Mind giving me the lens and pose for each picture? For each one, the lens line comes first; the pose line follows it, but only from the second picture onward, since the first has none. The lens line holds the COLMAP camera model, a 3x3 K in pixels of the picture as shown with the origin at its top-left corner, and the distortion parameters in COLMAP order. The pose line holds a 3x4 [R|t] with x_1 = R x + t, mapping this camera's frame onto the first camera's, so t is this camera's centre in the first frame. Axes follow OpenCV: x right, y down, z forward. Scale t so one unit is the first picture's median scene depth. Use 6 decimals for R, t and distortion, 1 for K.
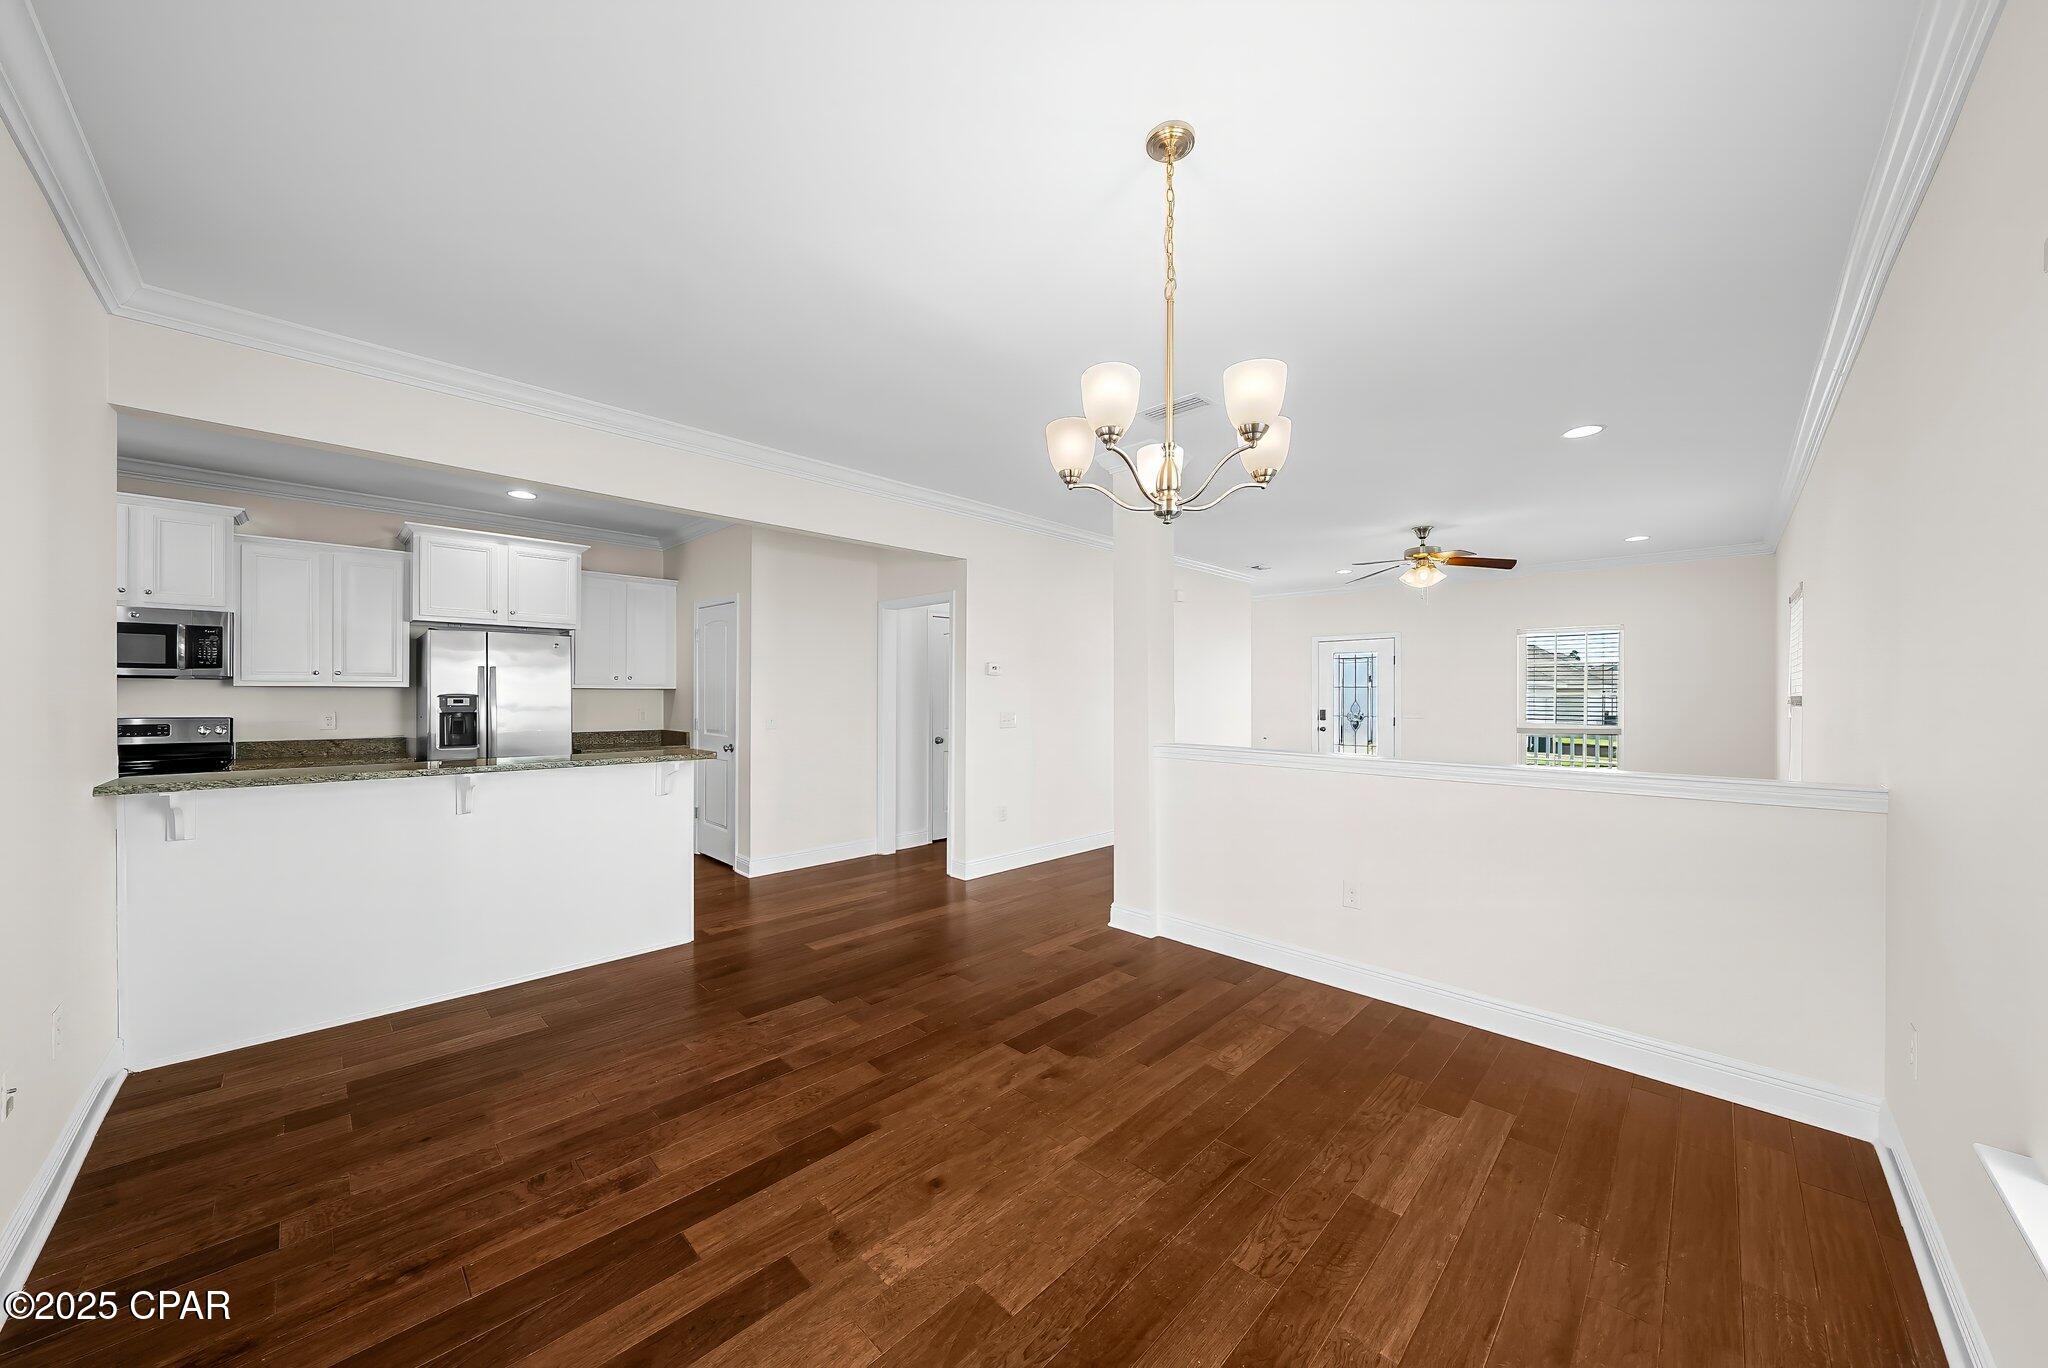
lens RADIAL K [[713.5, 0, 1028.9], [0, 713.5, 688.9], [0, 0, 1]] dist [-0.010220, -0.000285]
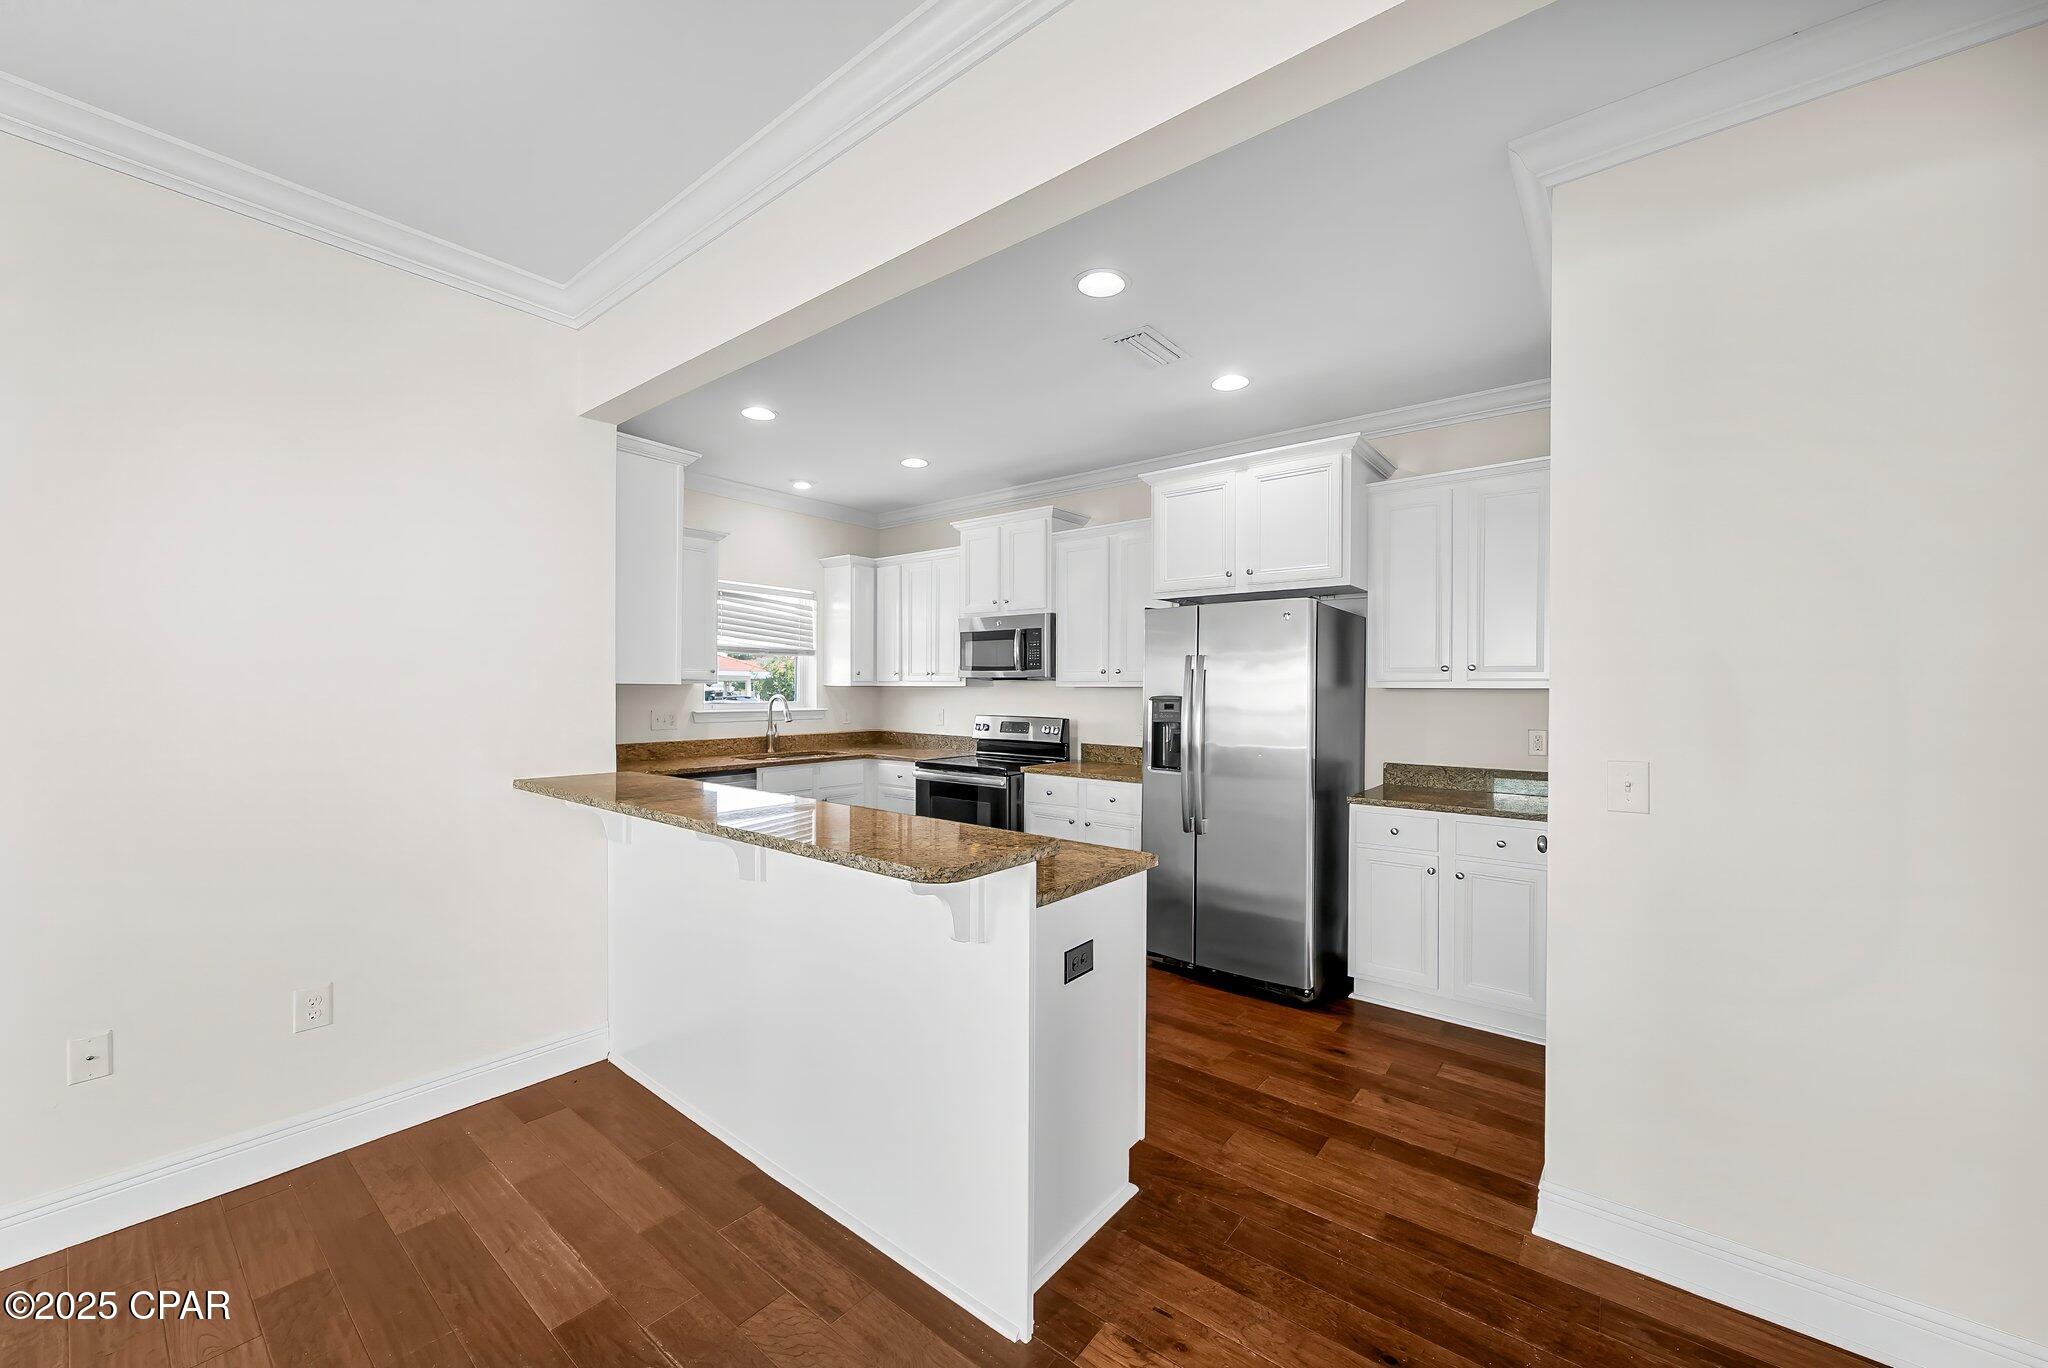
lens RADIAL K [[767.3, 0, 1008.3], [0, 767.3, 680.3], [0, 0, 1]] dist [-0.001937, -0.000099]
pose [[0.081948, -0.012649, -0.996556, -0.060974], [-0.000577, 0.999919, -0.012739, 0.001025], [0.996636, 0.001619, 0.081934, 0.933517]]
